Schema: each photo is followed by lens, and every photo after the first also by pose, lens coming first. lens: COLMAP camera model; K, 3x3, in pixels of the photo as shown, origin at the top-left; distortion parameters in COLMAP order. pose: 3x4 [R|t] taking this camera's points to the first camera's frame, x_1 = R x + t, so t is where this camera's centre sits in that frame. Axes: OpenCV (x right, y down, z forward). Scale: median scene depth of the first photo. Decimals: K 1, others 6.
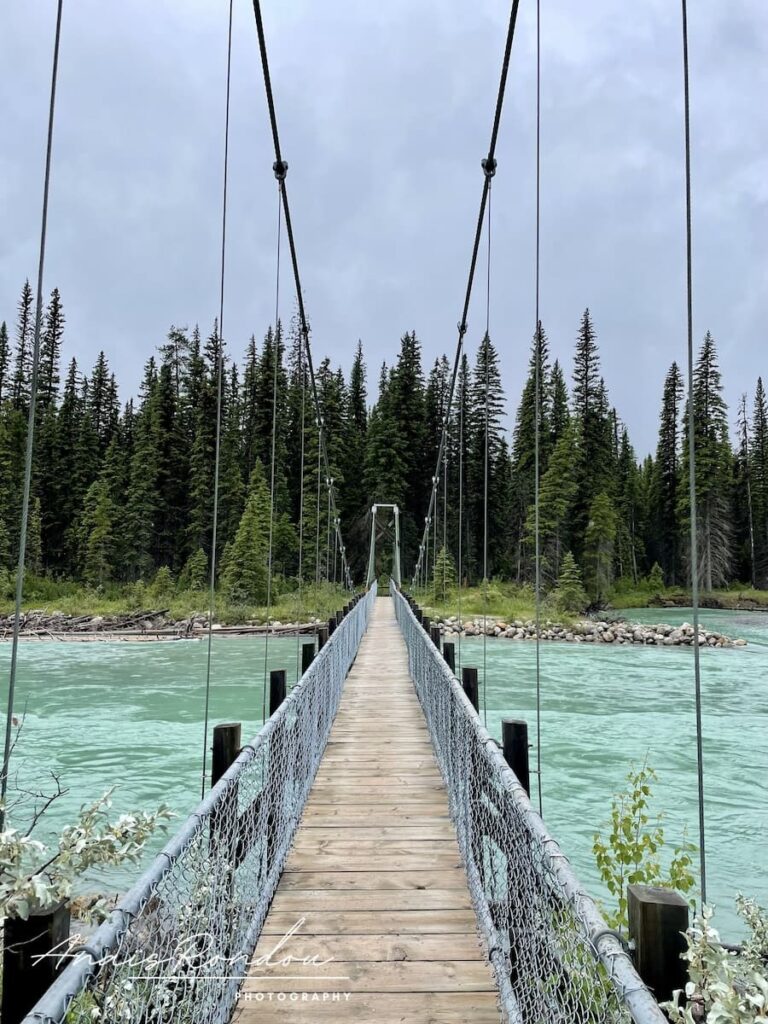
lens RADIAL K [[708.3, 0, 384.0], [0, 708.3, 512.0], [0, 0, 1]] dist [-0.001705, -0.002698]
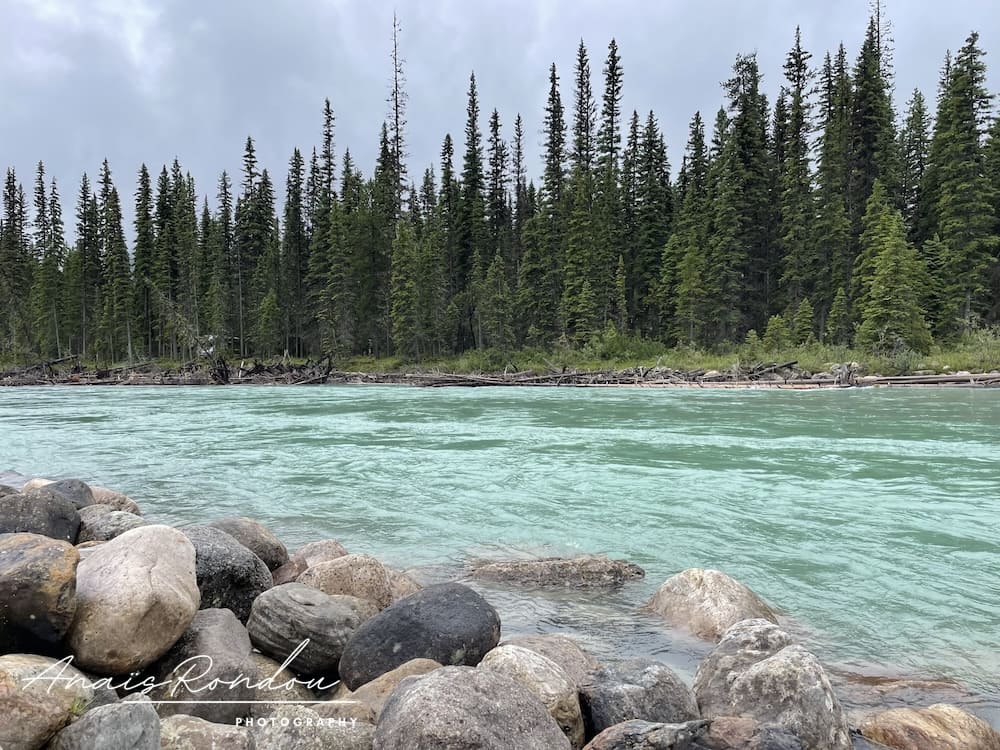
lens RADIAL K [[691.7, 0, 500.0], [0, 691.7, 375.0], [0, 0, 1]] dist [-0.001705, -0.002698]
pose [[0.863653, -0.013220, -0.503914, -0.149862], [0.060296, 0.995188, 0.077232, 0.053812], [0.500468, -0.097086, 0.860294, 0.098052]]
